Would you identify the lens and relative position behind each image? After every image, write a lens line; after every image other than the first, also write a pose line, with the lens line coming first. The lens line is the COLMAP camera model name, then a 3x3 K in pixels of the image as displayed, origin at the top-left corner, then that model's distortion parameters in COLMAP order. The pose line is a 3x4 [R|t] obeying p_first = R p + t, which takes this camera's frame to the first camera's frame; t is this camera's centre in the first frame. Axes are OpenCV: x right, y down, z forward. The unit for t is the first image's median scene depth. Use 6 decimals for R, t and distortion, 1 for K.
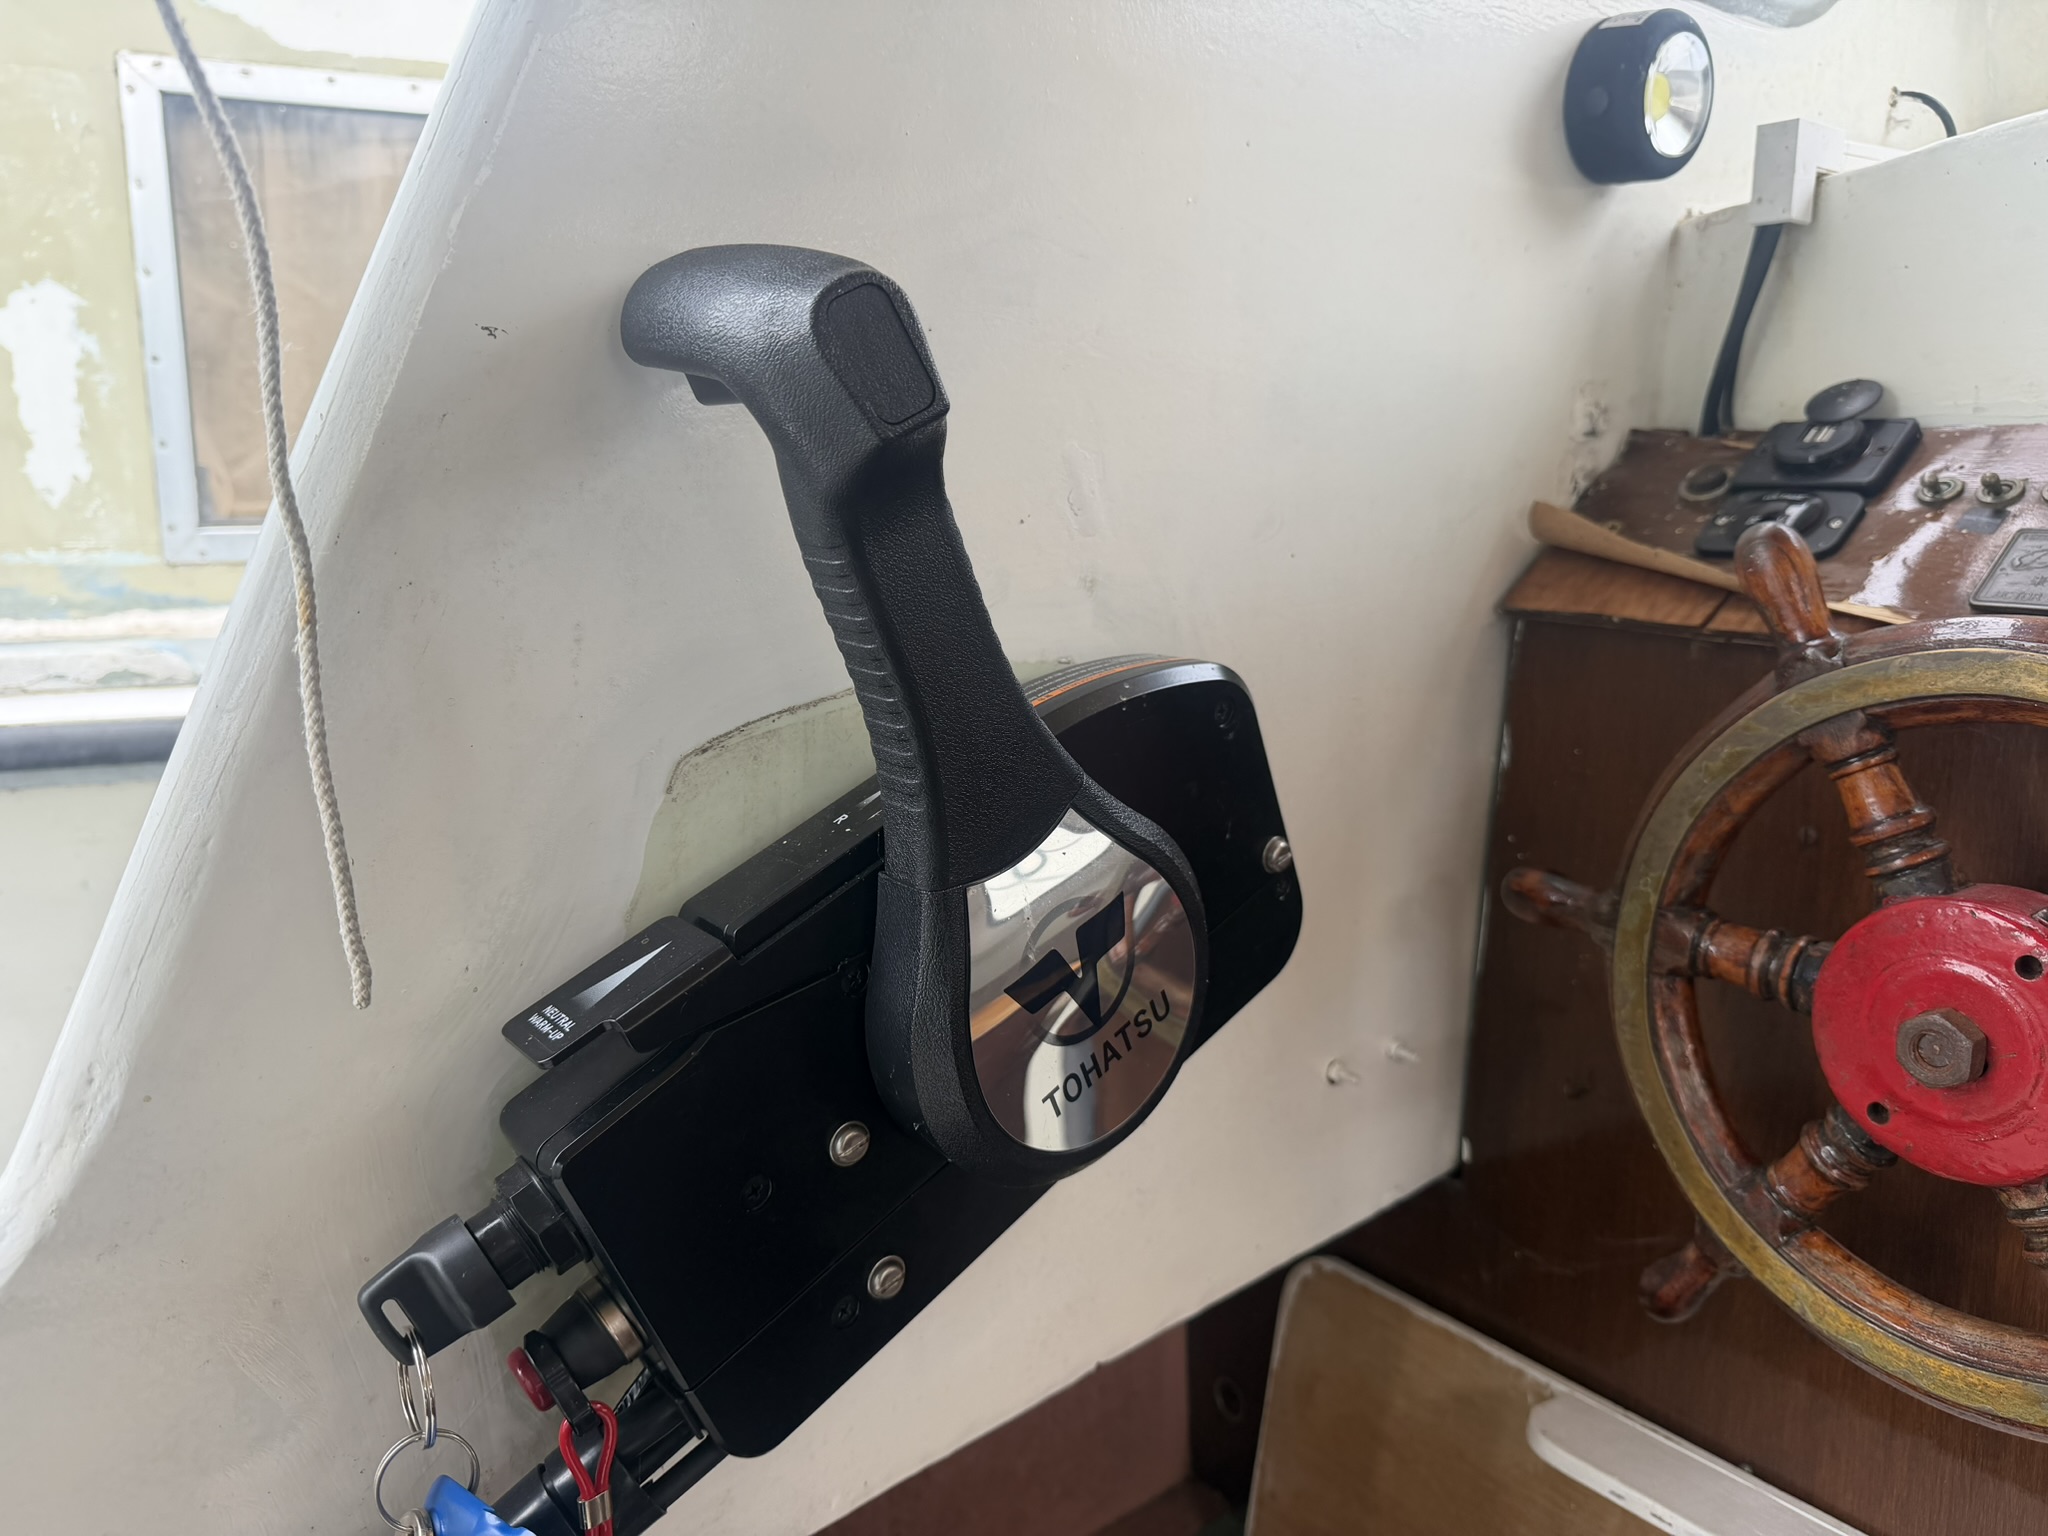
lens RADIAL K [[1449.8, 0, 1035.6], [0, 1449.8, 768.1], [0, 0, 1]] dist [0.044728, -0.066090]
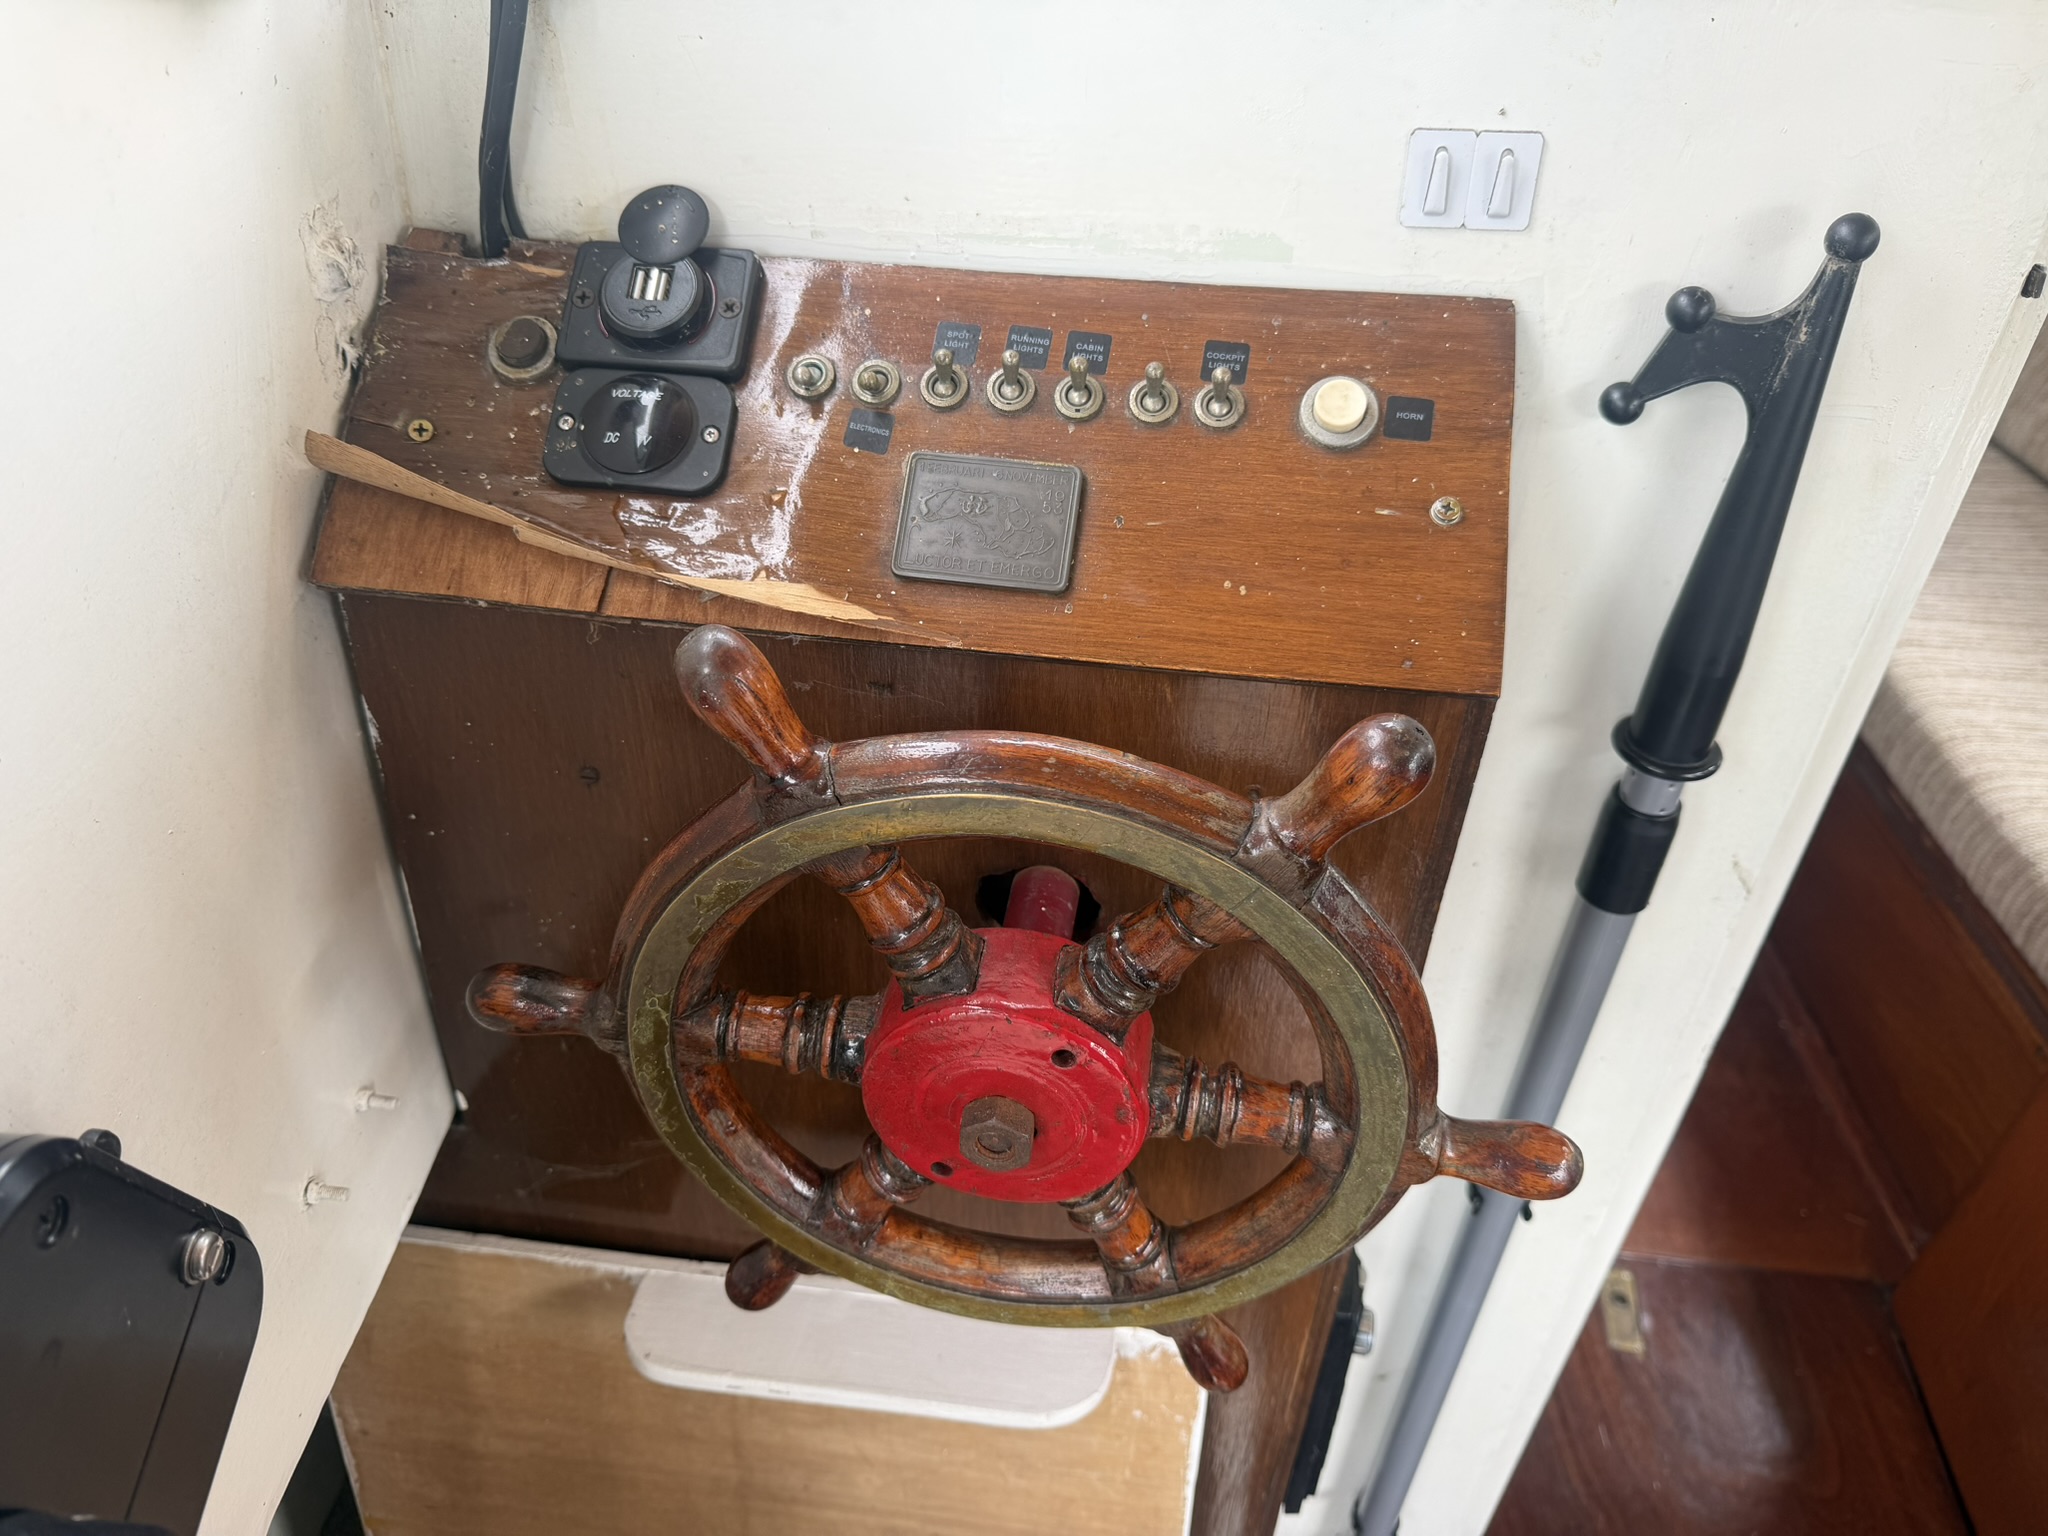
lens RADIAL K [[1449.8, 0, 1035.6], [0, 1449.8, 765.6], [0, 0, 1]] dist [0.044728, -0.066090]
pose [[0.676481, -0.427367, 0.599776, 0.125503], [0.106478, 0.862603, 0.494549, -0.426014], [-0.728723, -0.270690, 0.629039, 0.354382]]
